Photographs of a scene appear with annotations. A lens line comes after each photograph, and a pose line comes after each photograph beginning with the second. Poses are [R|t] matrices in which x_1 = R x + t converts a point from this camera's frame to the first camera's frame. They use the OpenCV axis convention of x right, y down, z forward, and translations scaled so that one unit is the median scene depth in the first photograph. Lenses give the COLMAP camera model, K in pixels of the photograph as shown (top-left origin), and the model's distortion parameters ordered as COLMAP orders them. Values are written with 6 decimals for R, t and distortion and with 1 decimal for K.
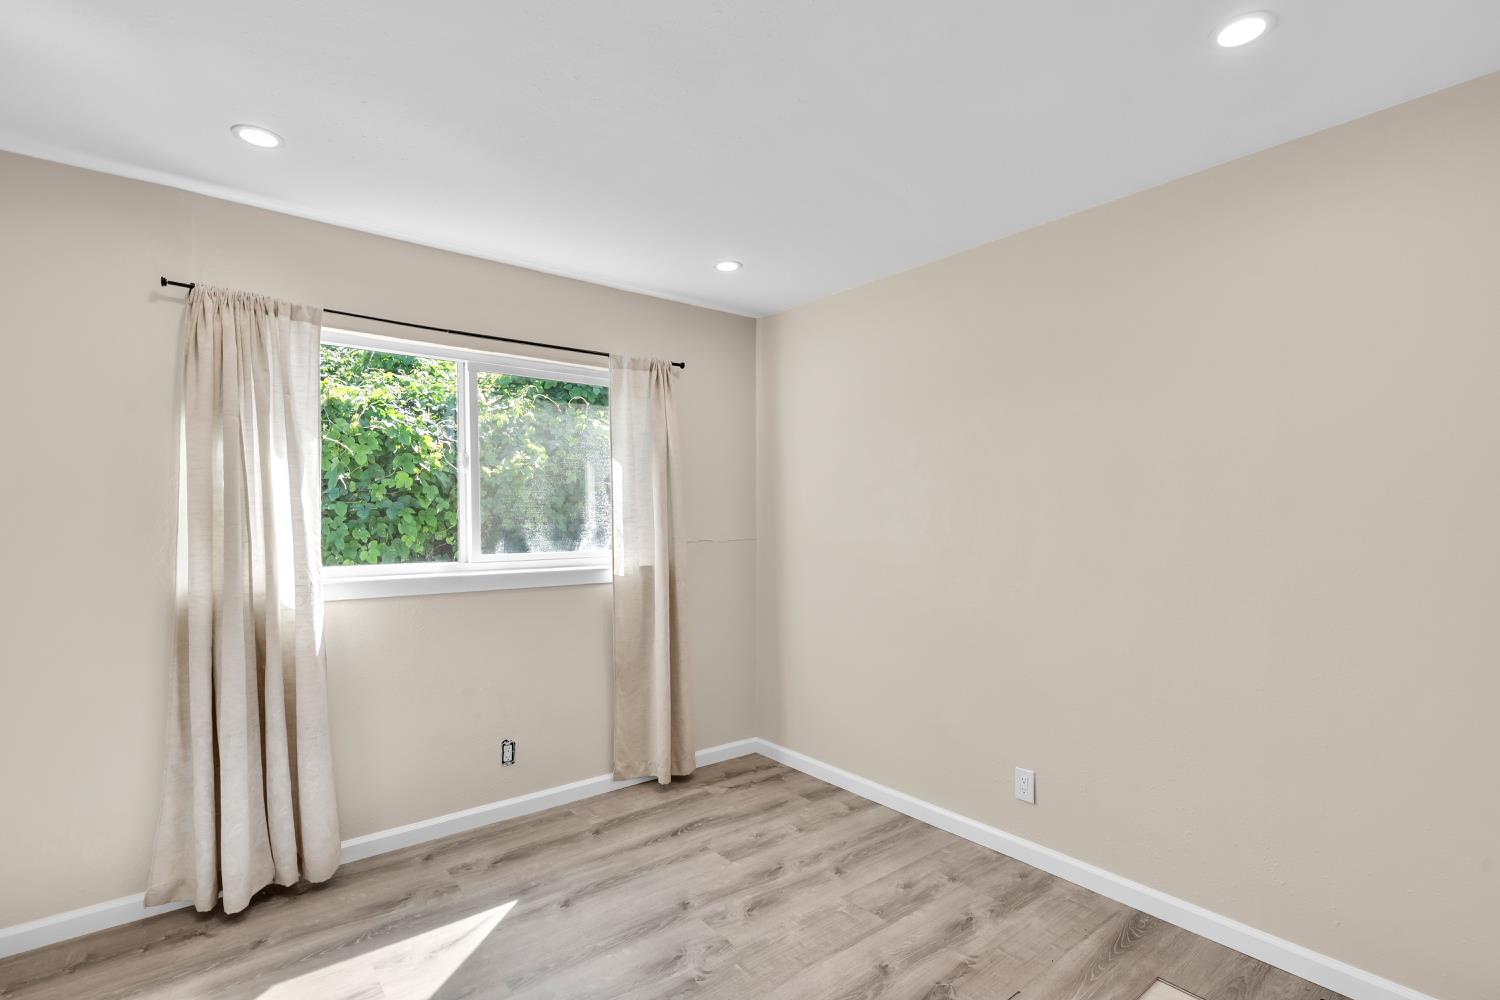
lens RADIAL K [[698.1, 0, 752.4], [0, 698.1, 543.7], [0, 0, 1]] dist [-0.002162, 0.000929]
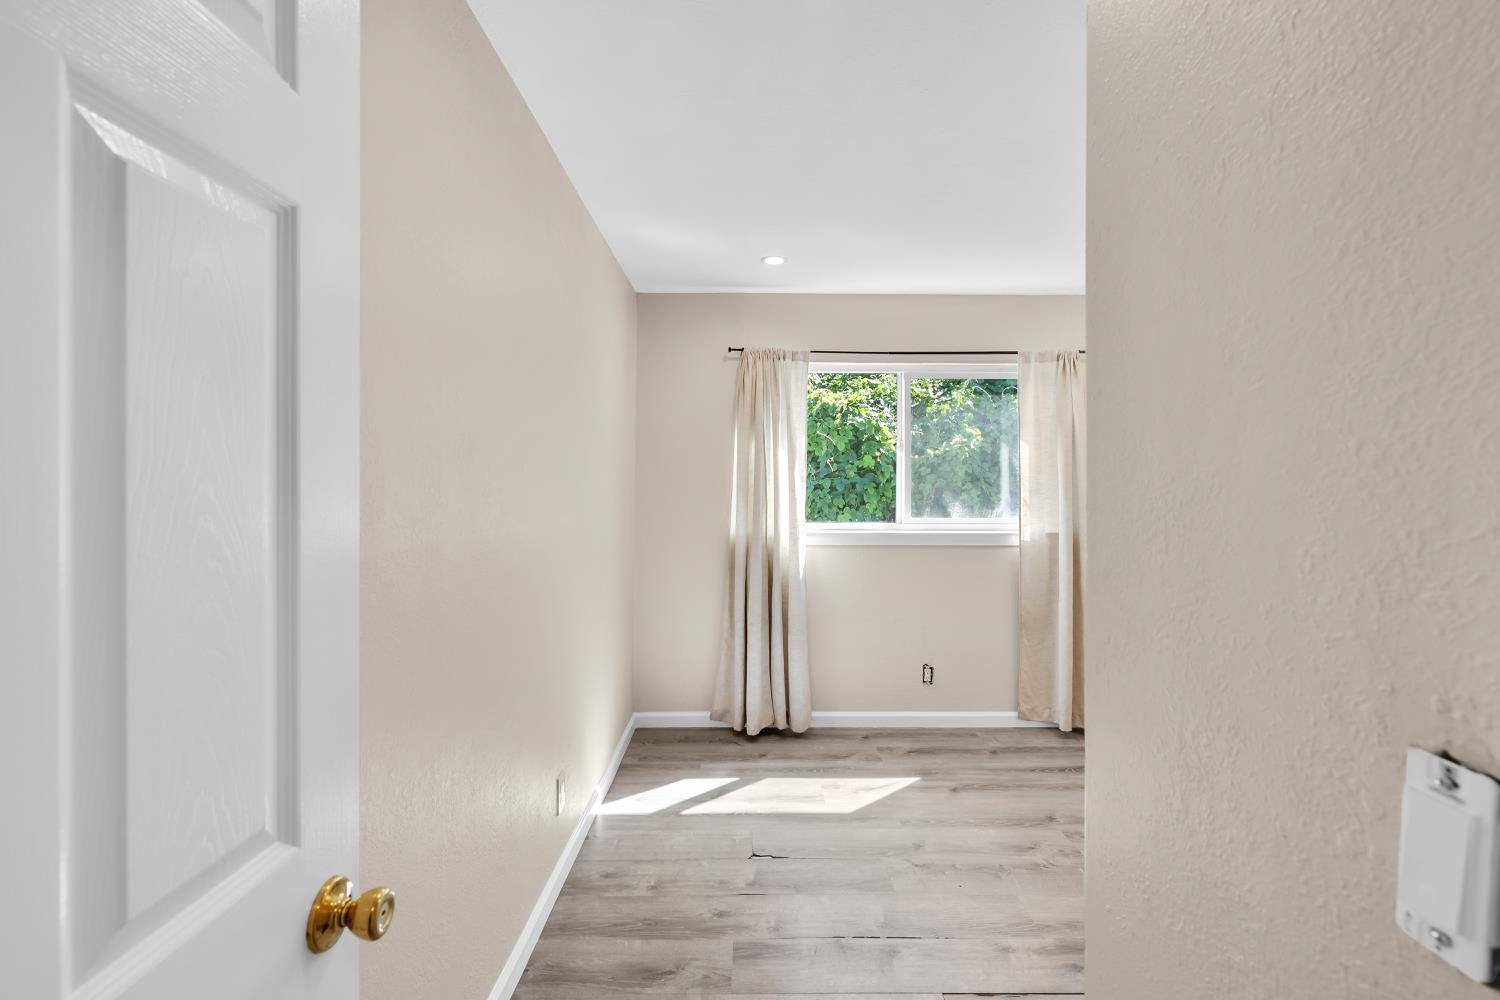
lens RADIAL K [[695.8, 0, 744.1], [0, 695.8, 495.7], [0, 0, 1]] dist [-0.001544, 0.001333]
pose [[0.772426, 0.008445, -0.635049, 0.191151], [-0.028837, 0.999347, -0.021785, 0.011079], [0.634450, 0.035140, 0.772165, -0.199140]]
